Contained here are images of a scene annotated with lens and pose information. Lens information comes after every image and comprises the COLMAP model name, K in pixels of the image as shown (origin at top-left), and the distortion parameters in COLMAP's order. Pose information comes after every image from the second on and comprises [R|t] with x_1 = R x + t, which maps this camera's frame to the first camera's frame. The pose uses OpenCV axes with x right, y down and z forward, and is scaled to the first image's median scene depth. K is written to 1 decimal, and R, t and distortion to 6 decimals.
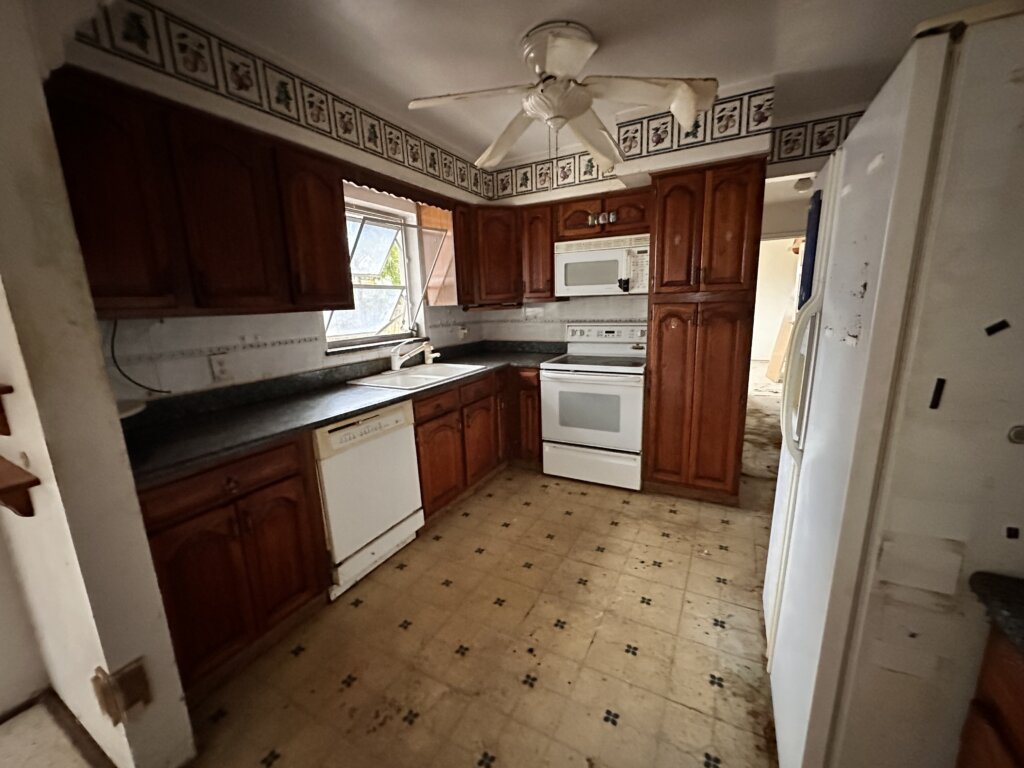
lens RADIAL K [[409.2, 0, 510.3], [0, 409.2, 388.0], [0, 0, 1]] dist [0.002384, 0.000060]
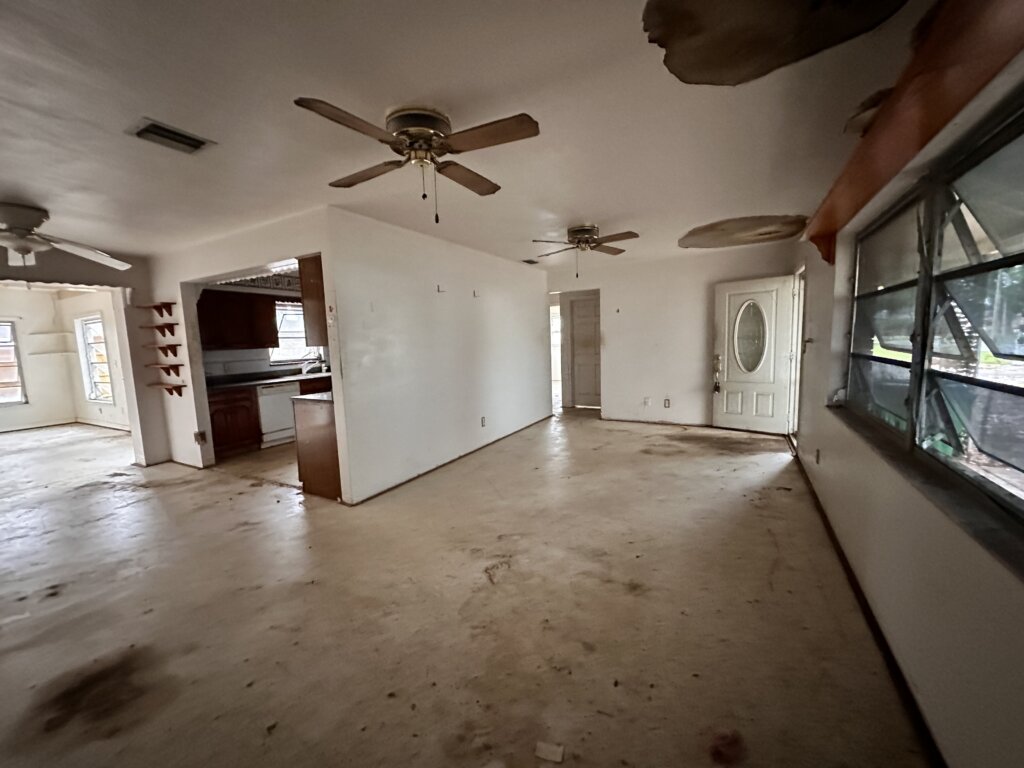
lens RADIAL K [[409.2, 0, 507.7], [0, 409.2, 385.3], [0, 0, 1]] dist [0.002384, 0.000060]
pose [[0.999998, 0.001815, -0.000659, 0.923425], [-0.001868, 0.995720, -0.092402, 0.246549], [0.000489, 0.092403, 0.995722, -1.353000]]
